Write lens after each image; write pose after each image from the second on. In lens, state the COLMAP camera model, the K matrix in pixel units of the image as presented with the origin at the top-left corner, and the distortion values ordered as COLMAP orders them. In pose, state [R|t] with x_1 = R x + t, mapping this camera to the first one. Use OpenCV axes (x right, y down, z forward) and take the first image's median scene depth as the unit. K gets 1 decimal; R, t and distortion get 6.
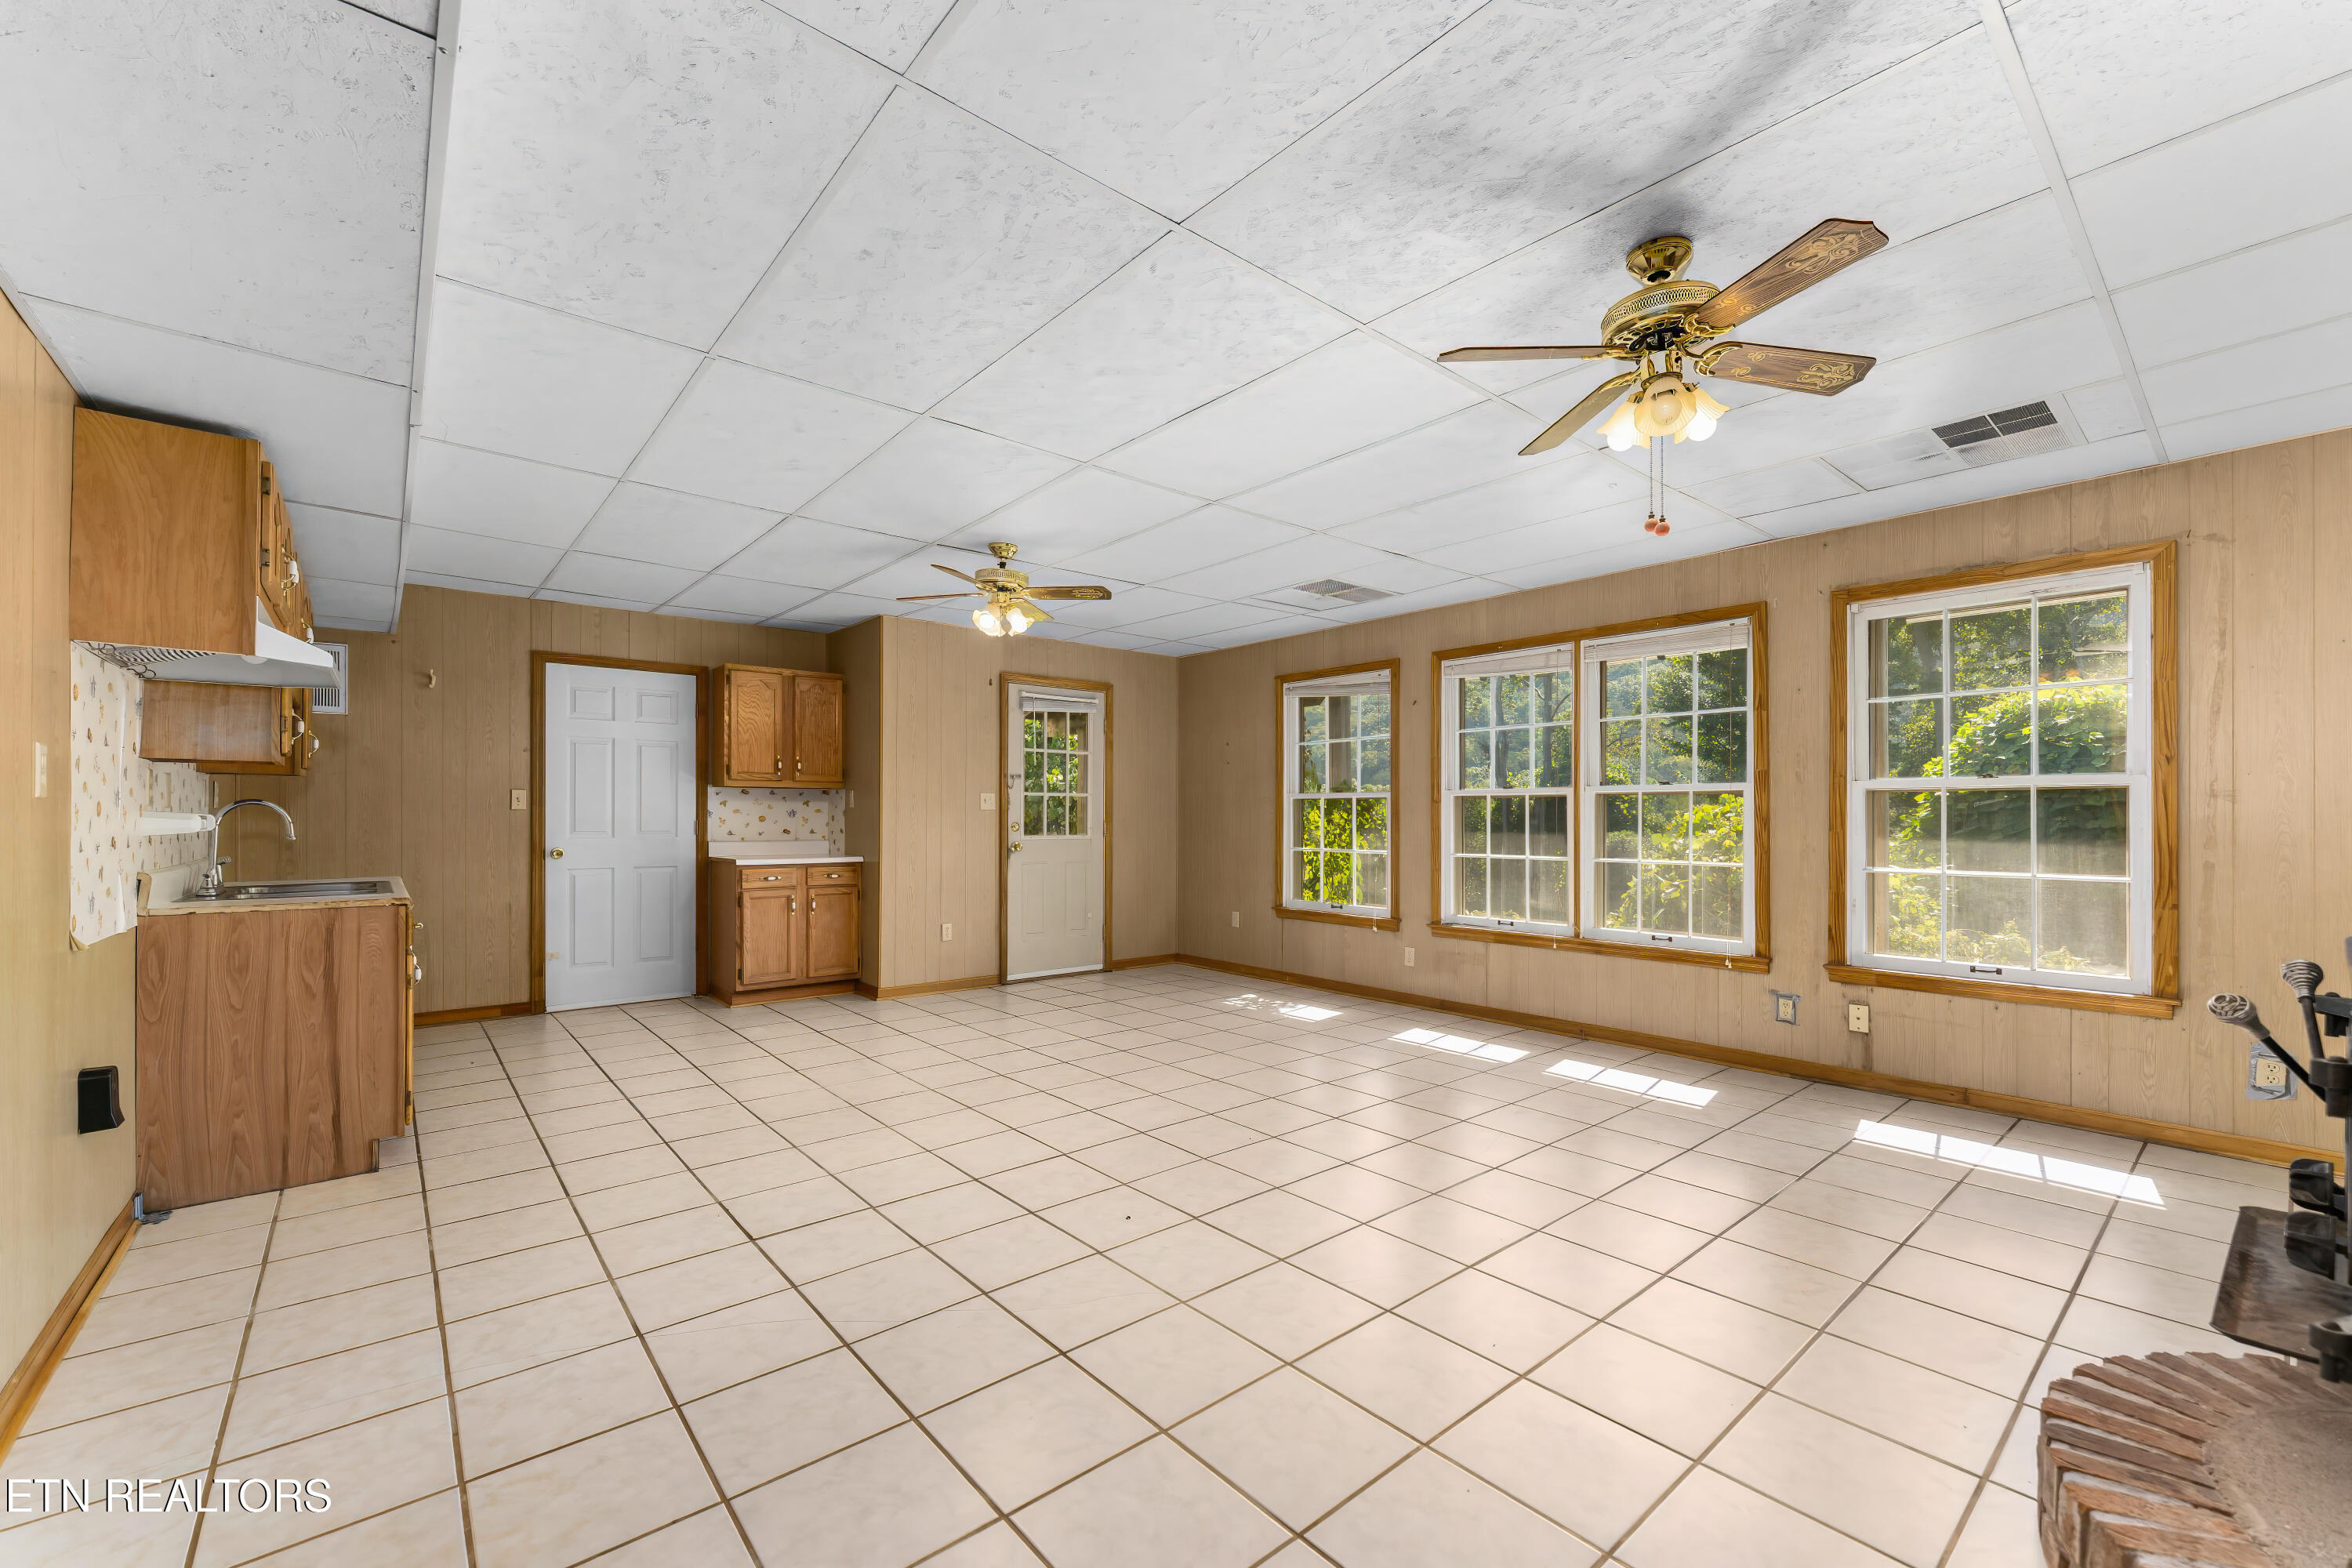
lens RADIAL K [[943.7, 0, 1182.3], [0, 943.7, 804.8], [0, 0, 1]] dist [-0.000425, -0.001549]
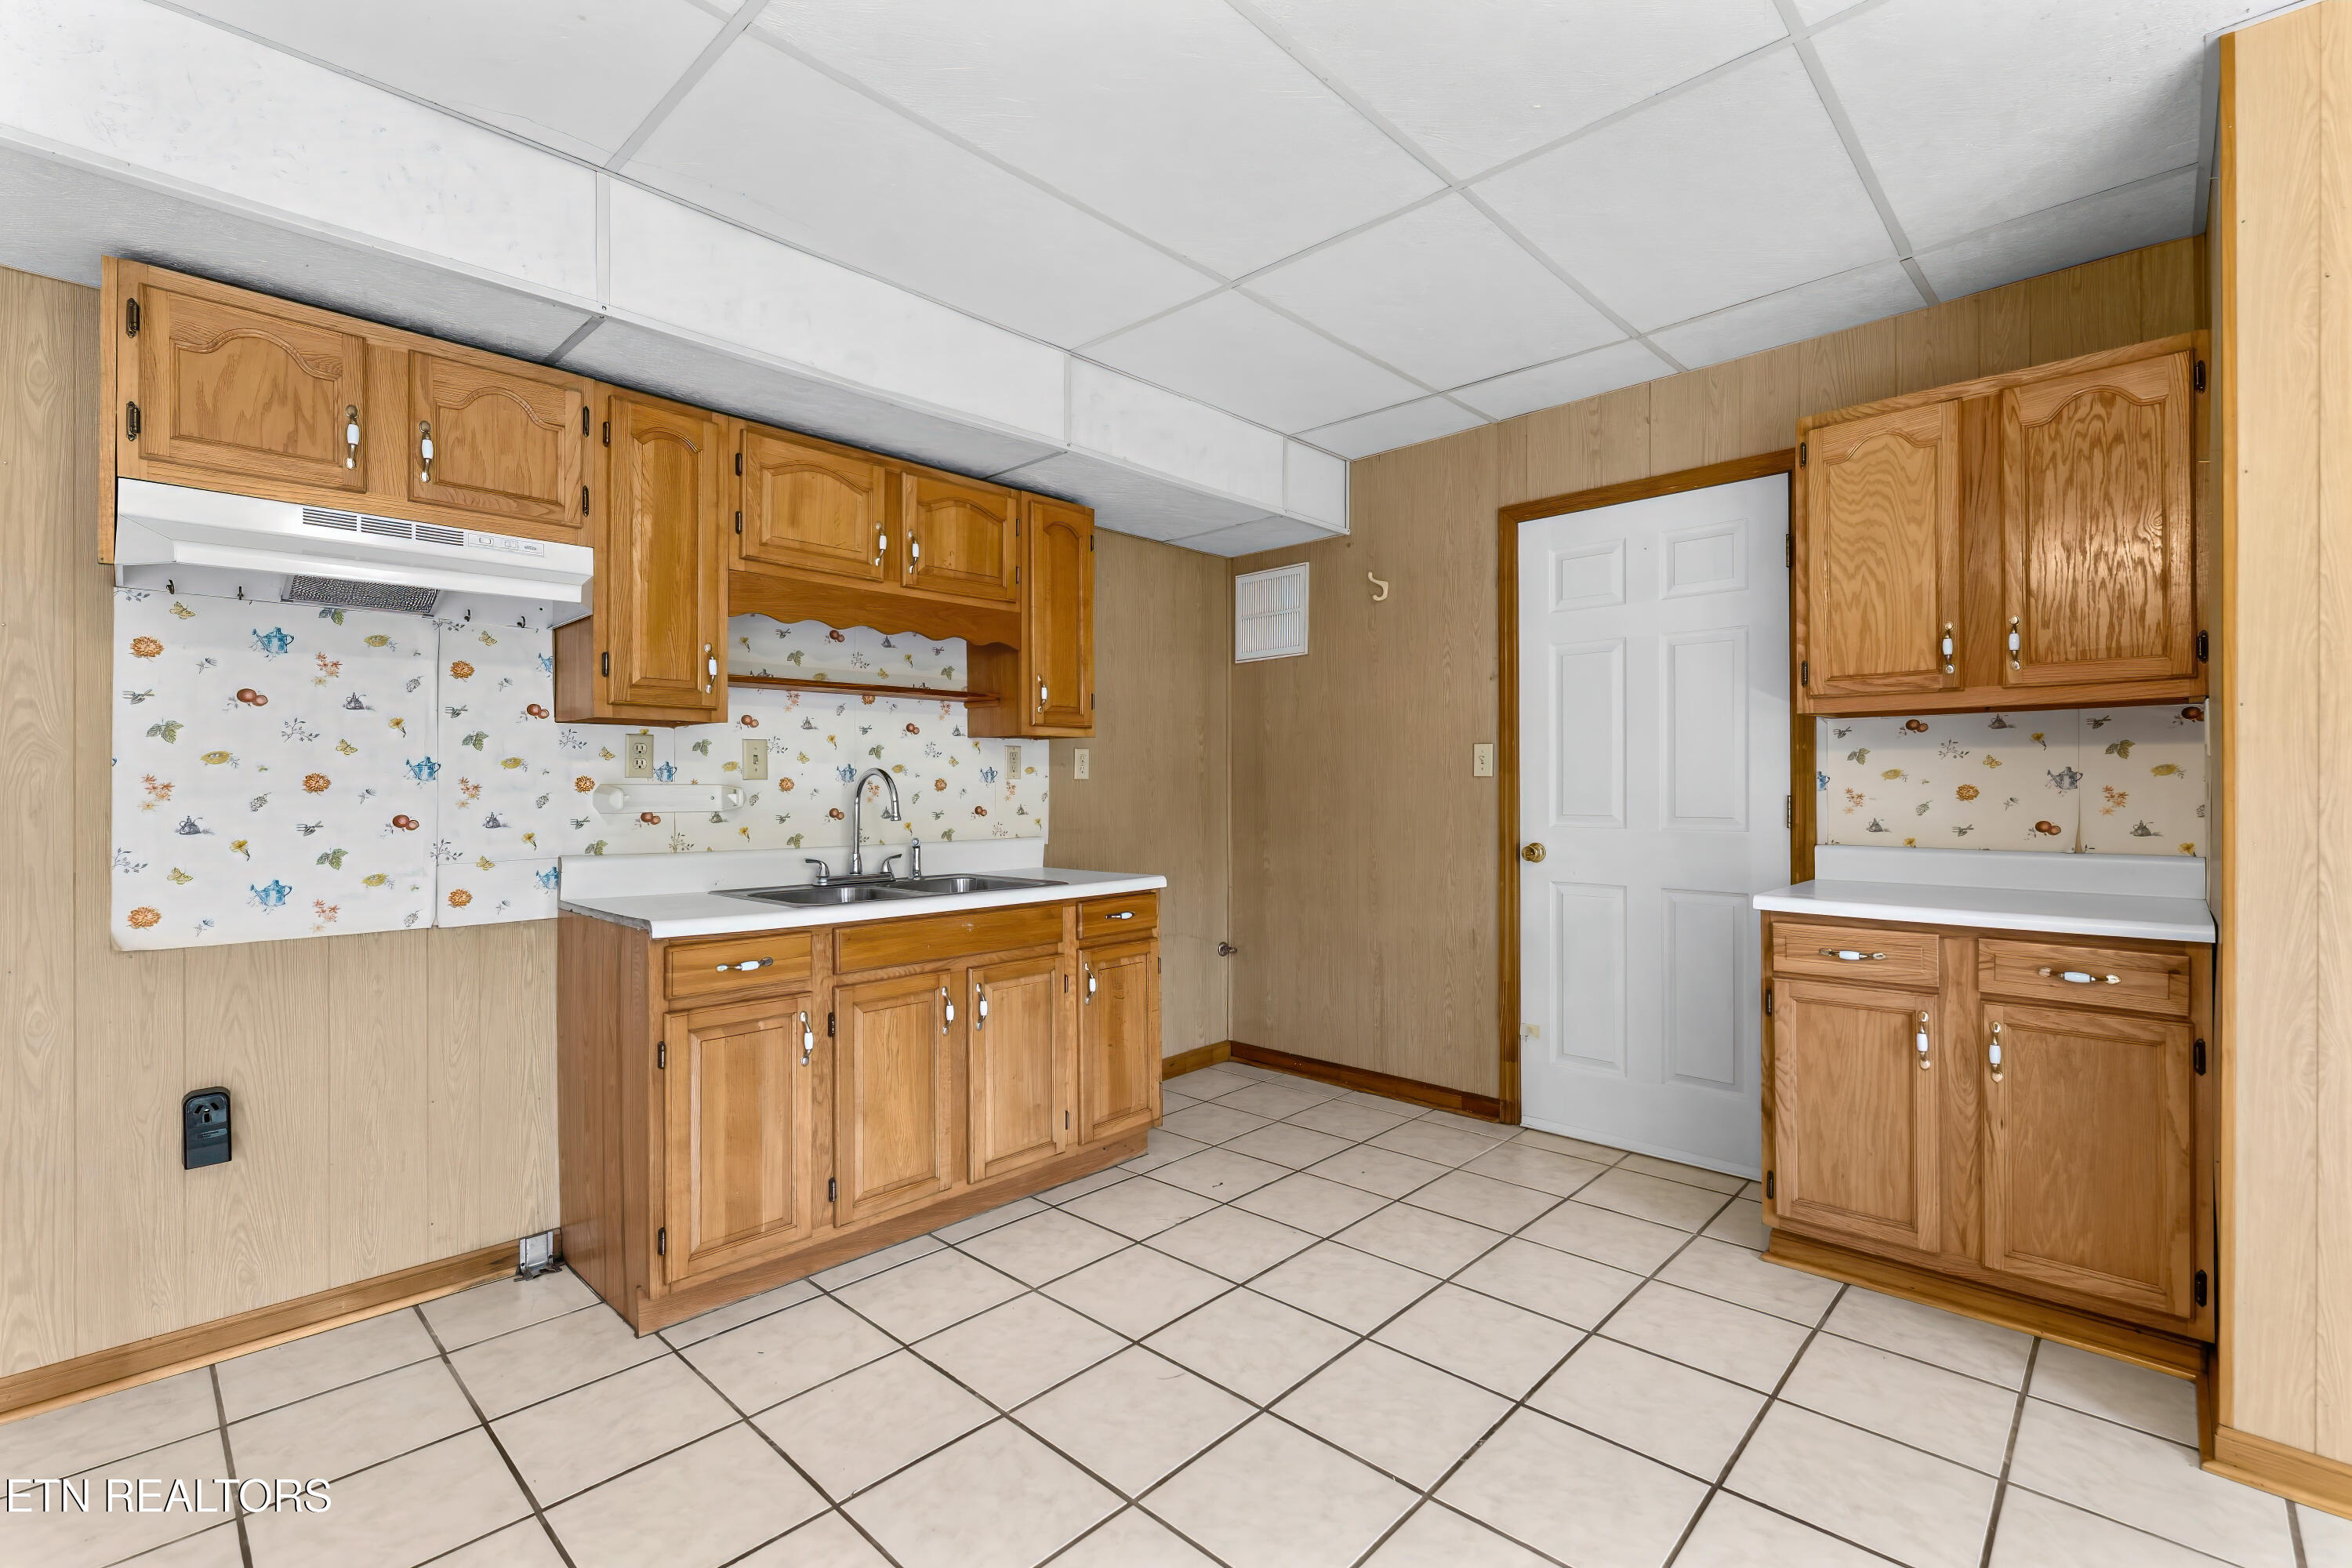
lens RADIAL K [[1029.1, 0, 1173.2], [0, 1029.1, 789.8], [0, 0, 1]] dist [-0.000533, 0.000071]
pose [[0.100724, -0.002056, -0.994912, -0.063502], [0.011346, 0.999935, -0.000917, 0.011104], [0.994850, -0.011196, 0.100741, 0.693235]]
